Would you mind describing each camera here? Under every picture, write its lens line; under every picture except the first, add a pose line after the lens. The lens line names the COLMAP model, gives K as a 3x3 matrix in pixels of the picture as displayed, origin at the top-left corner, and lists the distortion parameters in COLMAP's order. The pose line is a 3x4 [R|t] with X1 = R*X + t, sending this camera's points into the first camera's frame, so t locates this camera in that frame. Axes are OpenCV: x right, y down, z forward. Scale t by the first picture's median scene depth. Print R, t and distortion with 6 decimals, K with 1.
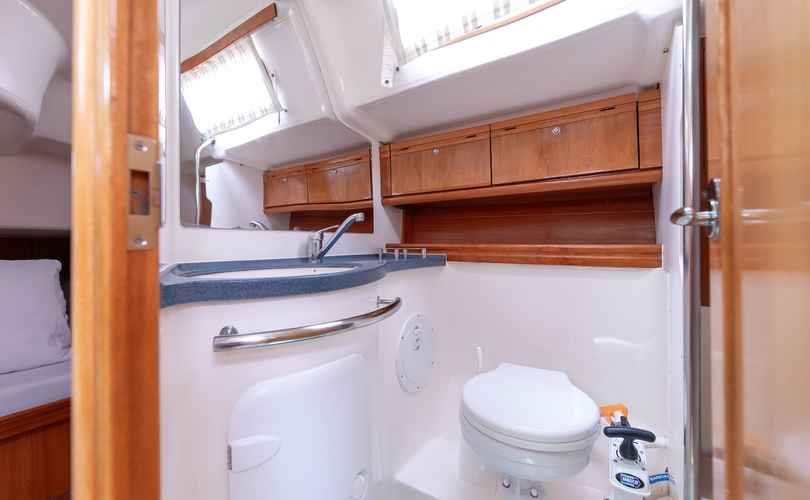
lens RADIAL K [[315.2, 0, 403.4], [0, 315.2, 238.3], [0, 0, 1]] dist [-0.000046, 0.000024]
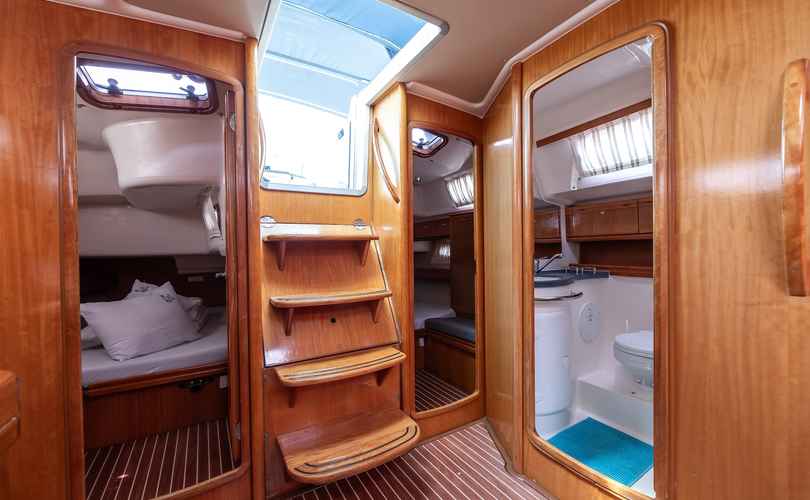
lens RADIAL K [[320.9, 0, 410.0], [0, 320.9, 252.6], [0, 0, 1]] dist [-0.000944, -0.000067]
pose [[0.896645, -0.001094, -0.442750, -0.068330], [0.012680, 0.999650, 0.023210, -0.110459], [0.442570, -0.026425, 0.896345, -1.098644]]
